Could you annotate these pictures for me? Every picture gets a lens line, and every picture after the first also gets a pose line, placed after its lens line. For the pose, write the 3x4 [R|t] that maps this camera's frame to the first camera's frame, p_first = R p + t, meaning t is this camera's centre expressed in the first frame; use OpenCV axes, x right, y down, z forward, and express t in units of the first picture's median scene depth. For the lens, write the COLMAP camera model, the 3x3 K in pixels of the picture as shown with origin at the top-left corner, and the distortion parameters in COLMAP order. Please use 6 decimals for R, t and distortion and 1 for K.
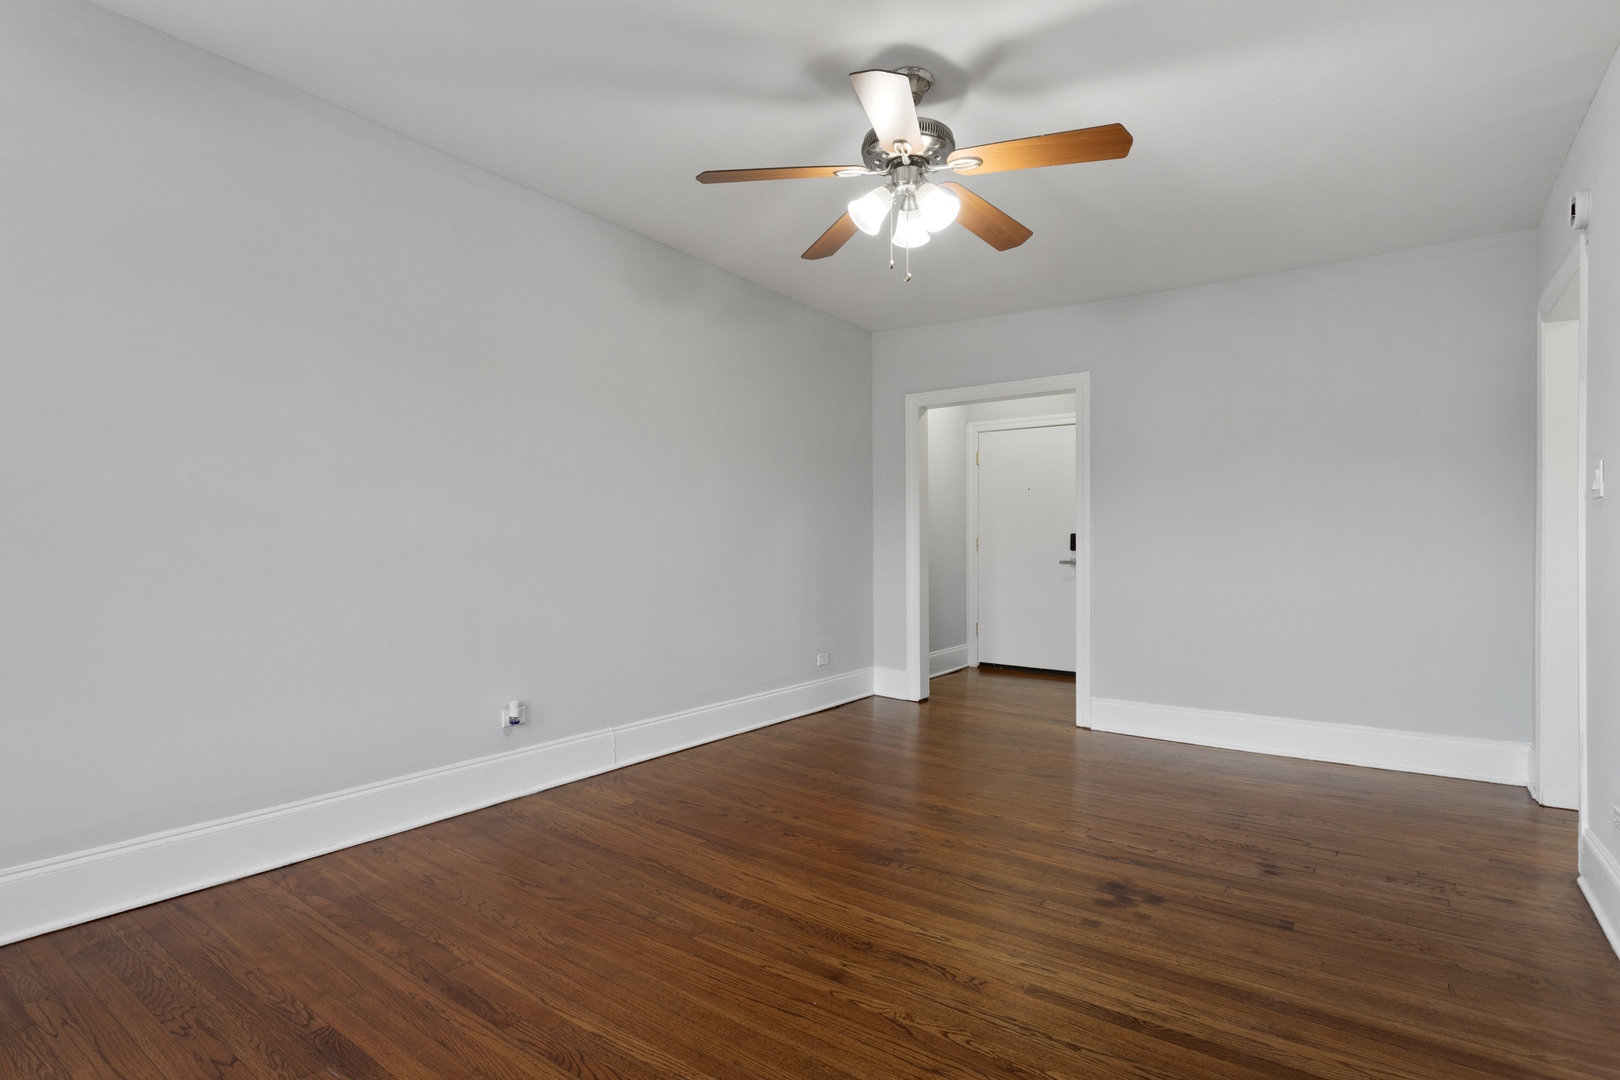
lens RADIAL K [[806.5, 0, 802.9], [0, 806.5, 549.4], [0, 0, 1]] dist [-0.007388, 0.000895]
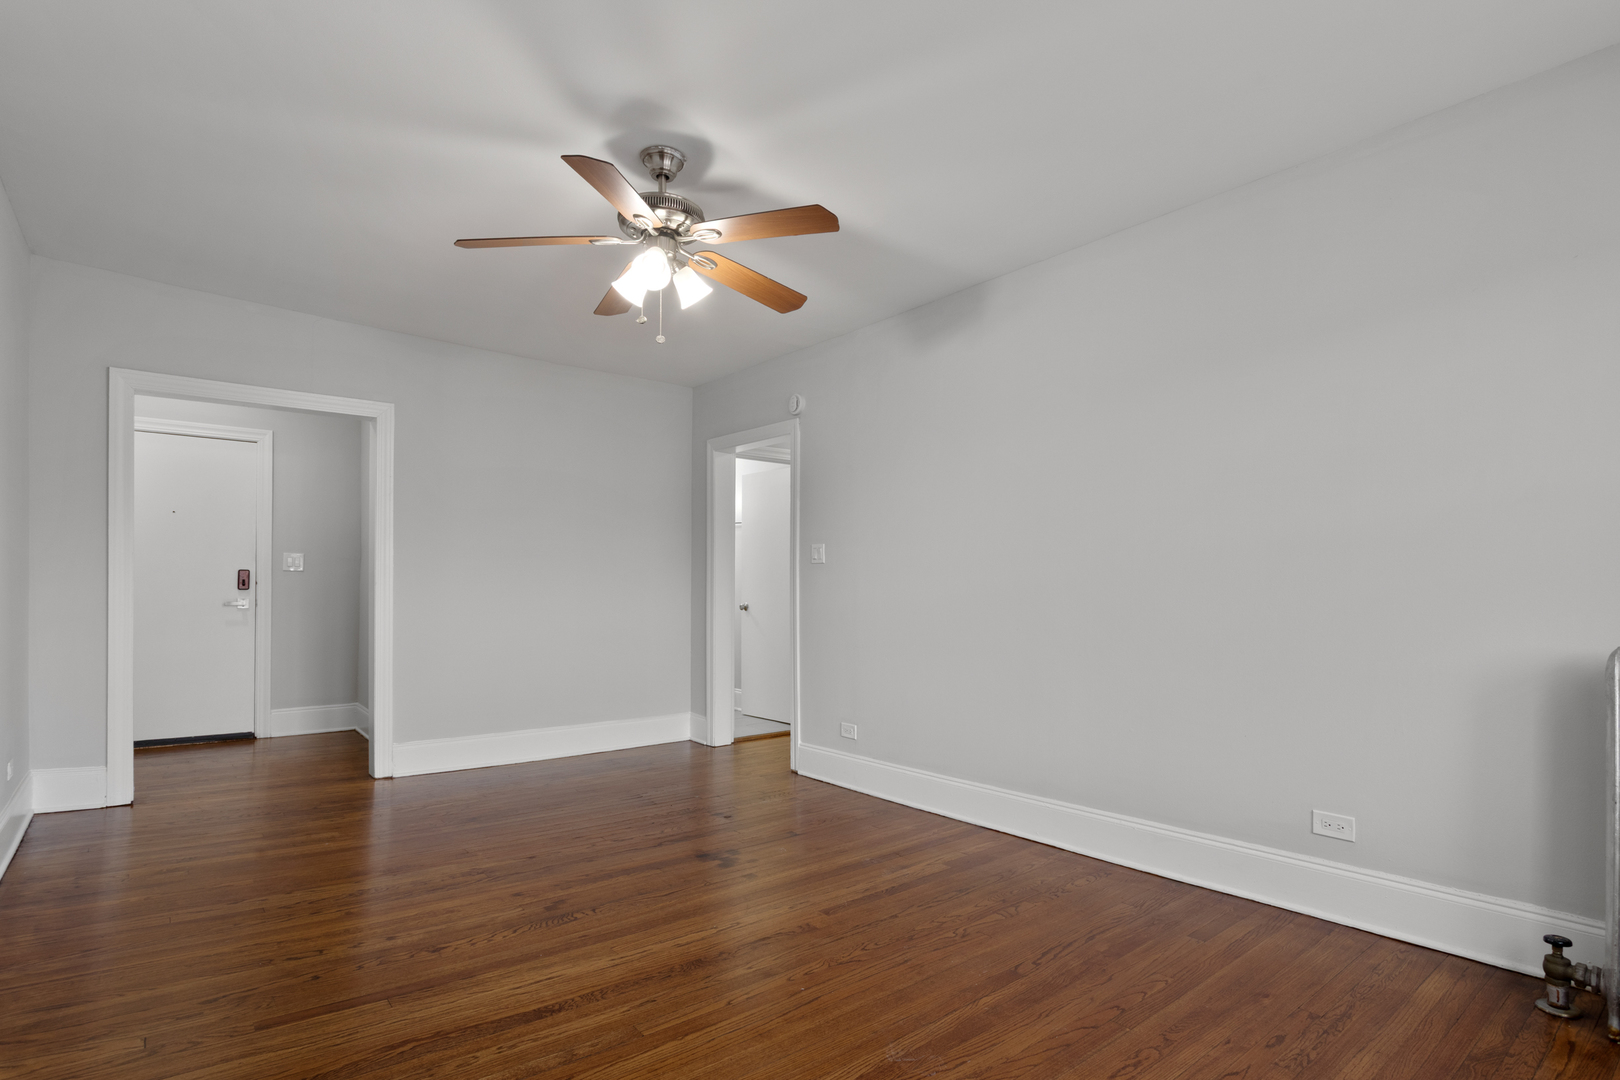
lens RADIAL K [[806.5, 0, 802.5], [0, 806.5, 590.3], [0, 0, 1]] dist [-0.007388, 0.000895]
pose [[0.262777, -0.003287, 0.964851, -0.702285], [-0.004901, 0.999977, 0.004741, -0.011176], [-0.964844, -0.005974, 0.262754, 0.442860]]
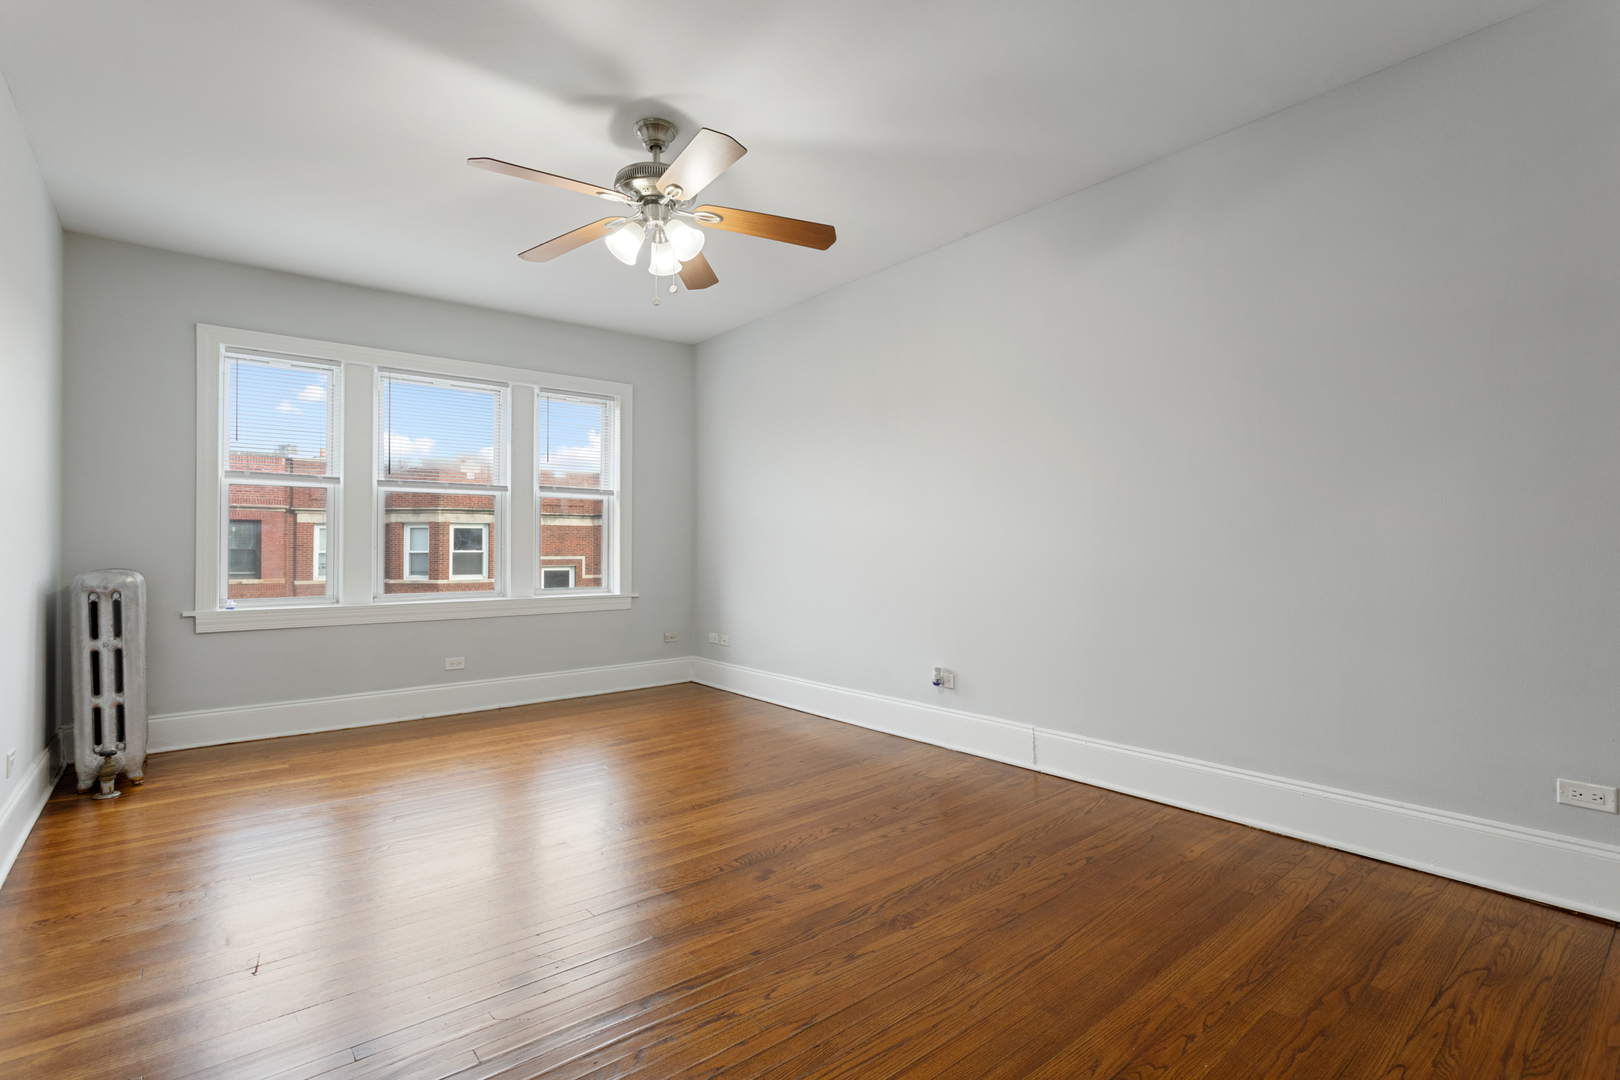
lens RADIAL K [[752.6, 0, 805.0], [0, 752.6, 540.2], [0, 0, 1]] dist [-0.005603, -0.000407]
pose [[-0.260124, -0.011468, -0.965507, 0.906987], [0.004076, 0.999908, -0.012975, 0.006392], [0.965567, -0.007311, -0.260053, 1.221461]]
